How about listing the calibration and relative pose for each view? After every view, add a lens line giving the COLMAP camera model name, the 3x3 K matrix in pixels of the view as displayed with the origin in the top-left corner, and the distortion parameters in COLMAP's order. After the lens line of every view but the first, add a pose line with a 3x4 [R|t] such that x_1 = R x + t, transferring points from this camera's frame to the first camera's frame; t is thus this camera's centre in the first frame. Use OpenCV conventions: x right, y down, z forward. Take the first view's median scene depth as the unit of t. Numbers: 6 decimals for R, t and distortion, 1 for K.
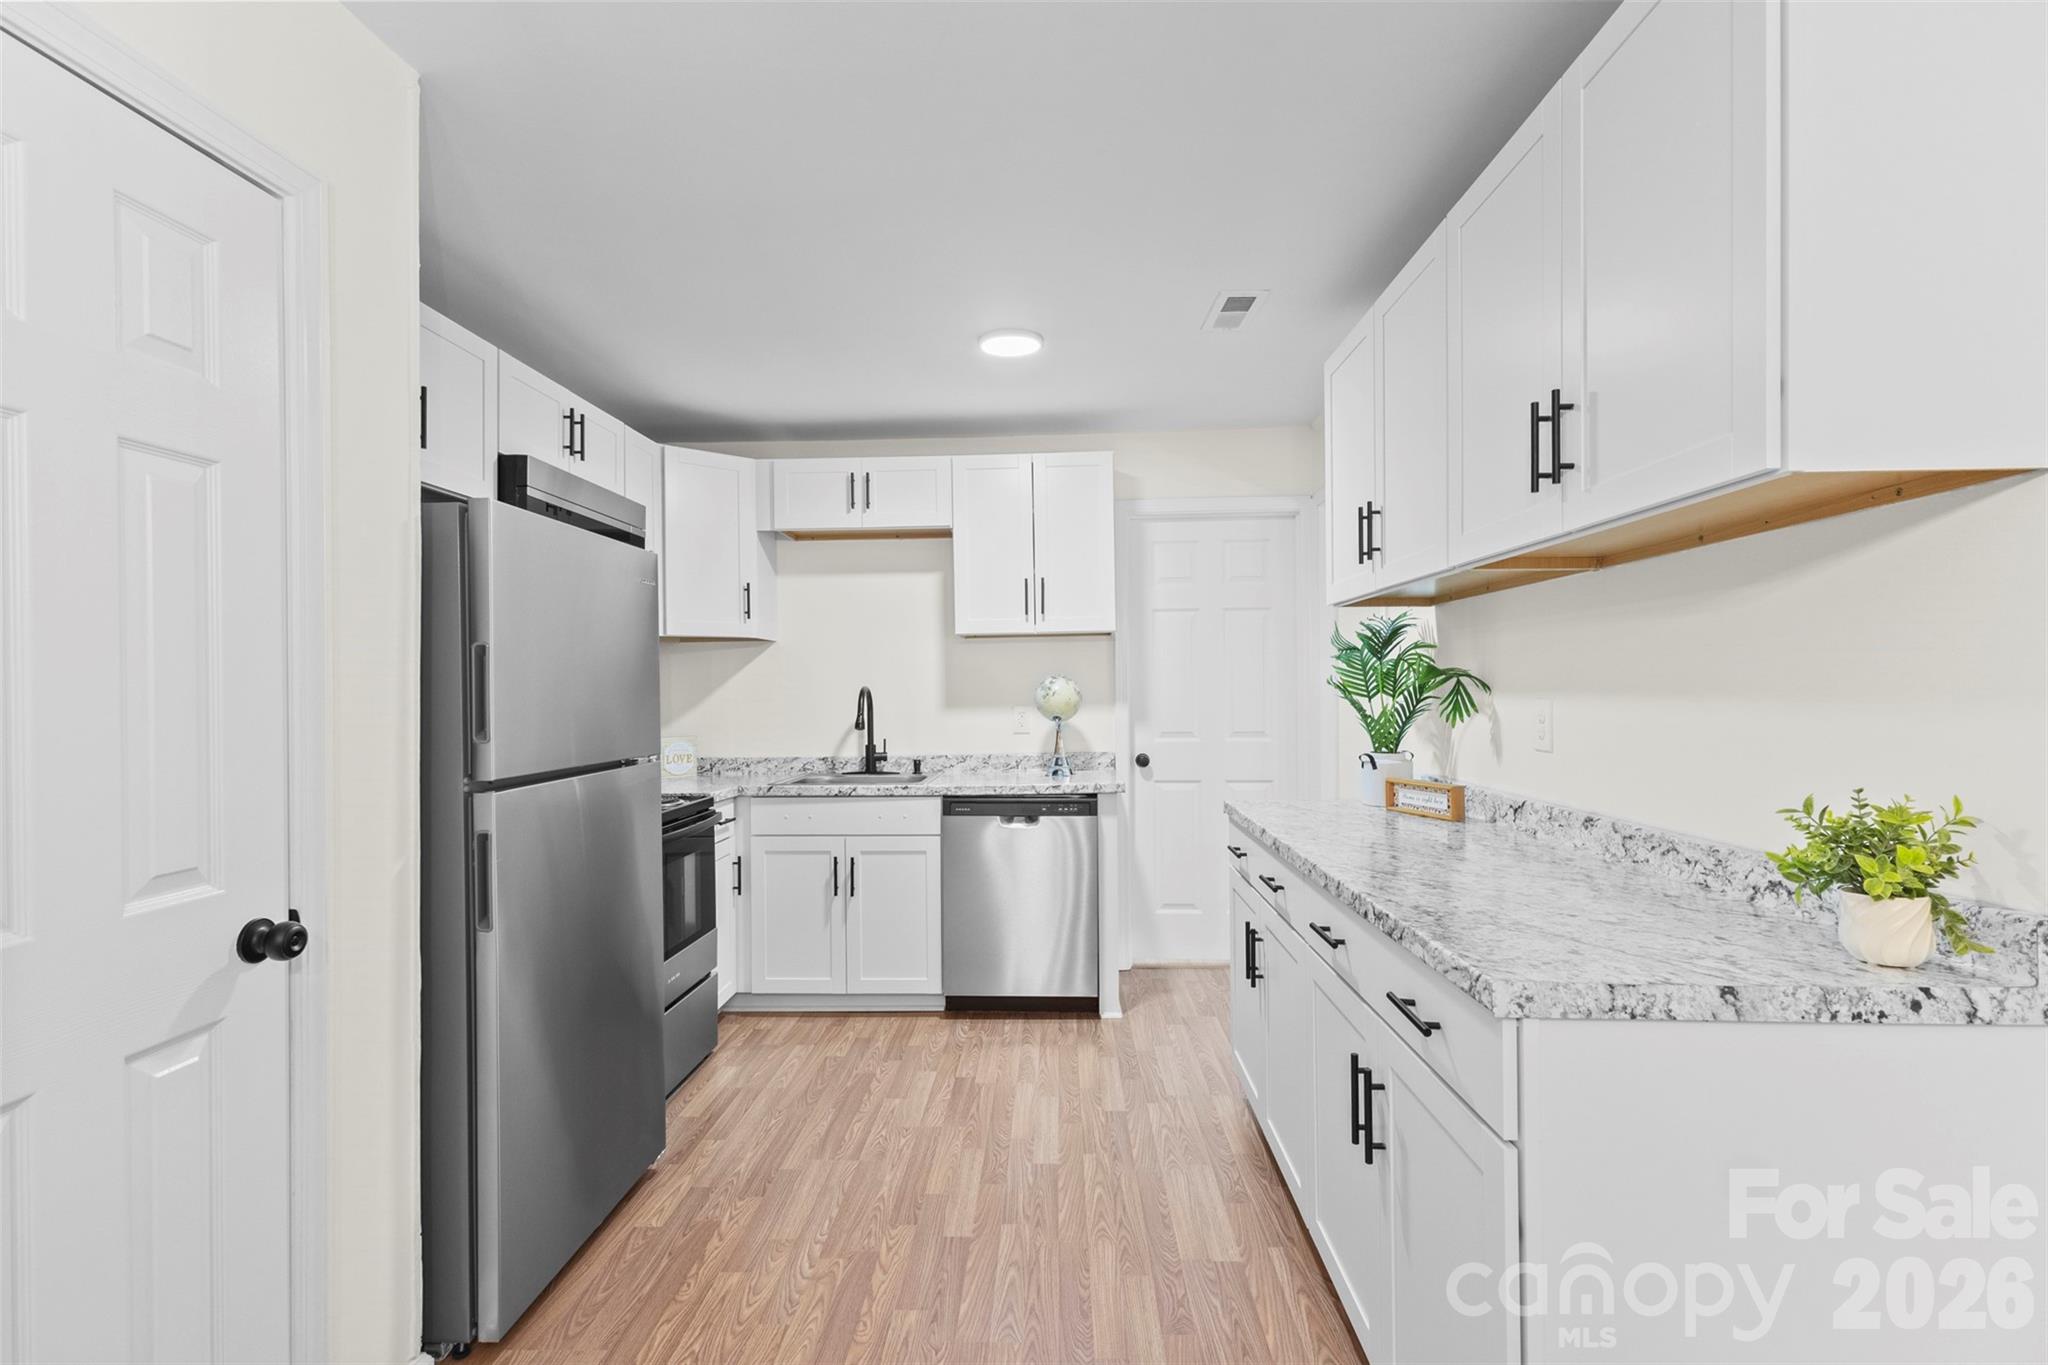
lens RADIAL K [[957.5, 0, 1022.8], [0, 957.5, 686.4], [0, 0, 1]] dist [0.002564, -0.000191]
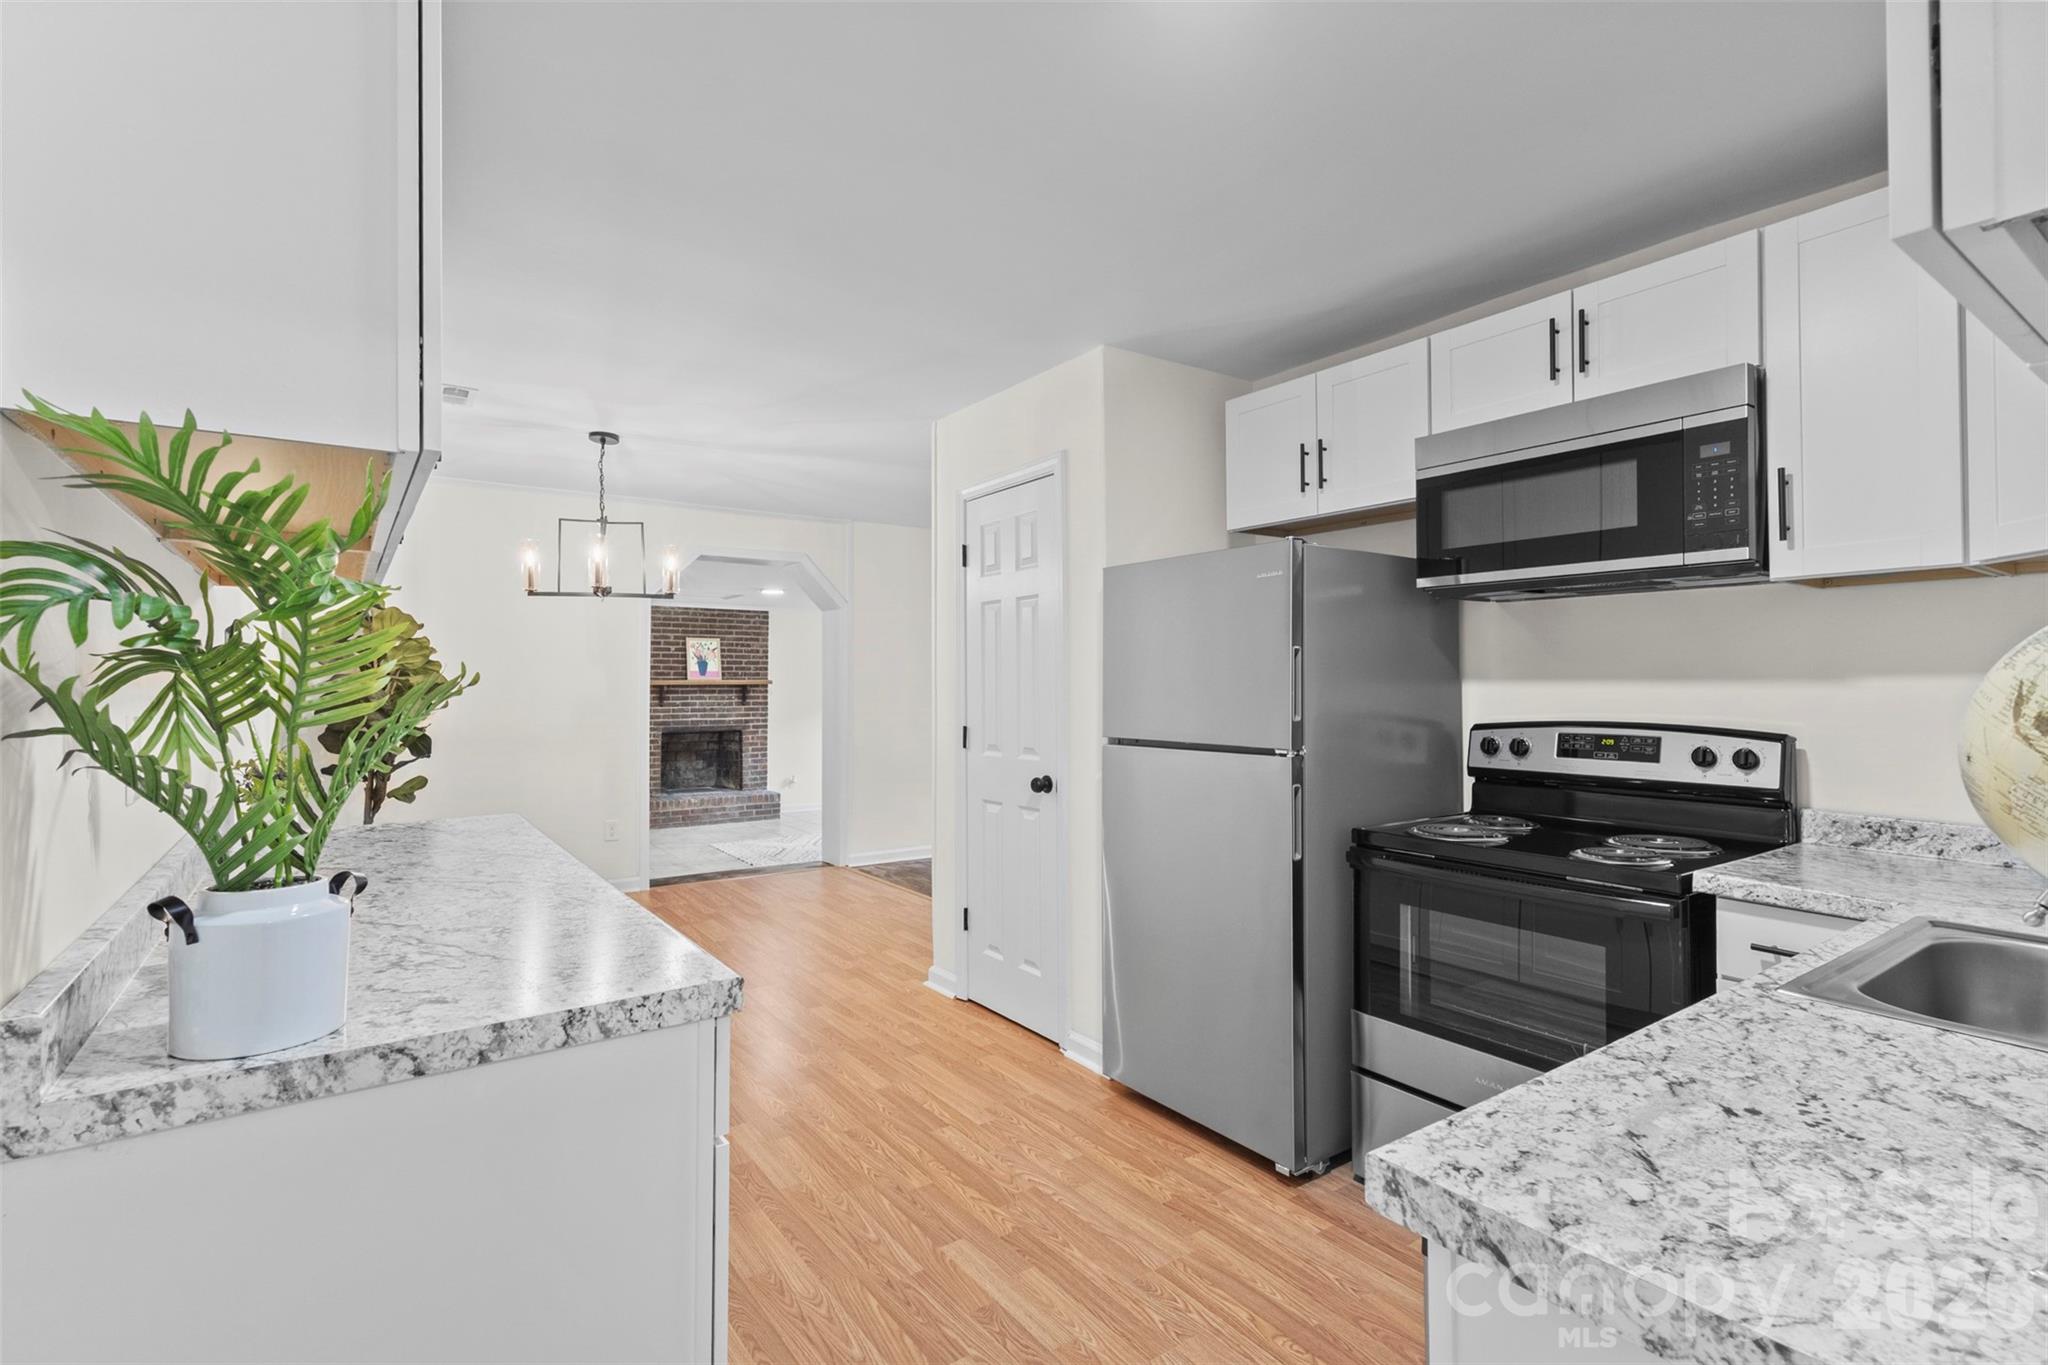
lens RADIAL K [[957.5, 0, 1023.0], [0, 957.5, 680.4], [0, 0, 1]] dist [0.002564, -0.000191]
pose [[-0.792970, 0.002127, -0.609258, 0.431040], [0.003614, 0.999993, -0.001214, 0.000068], [0.609251, -0.003165, -0.792971, 1.673280]]
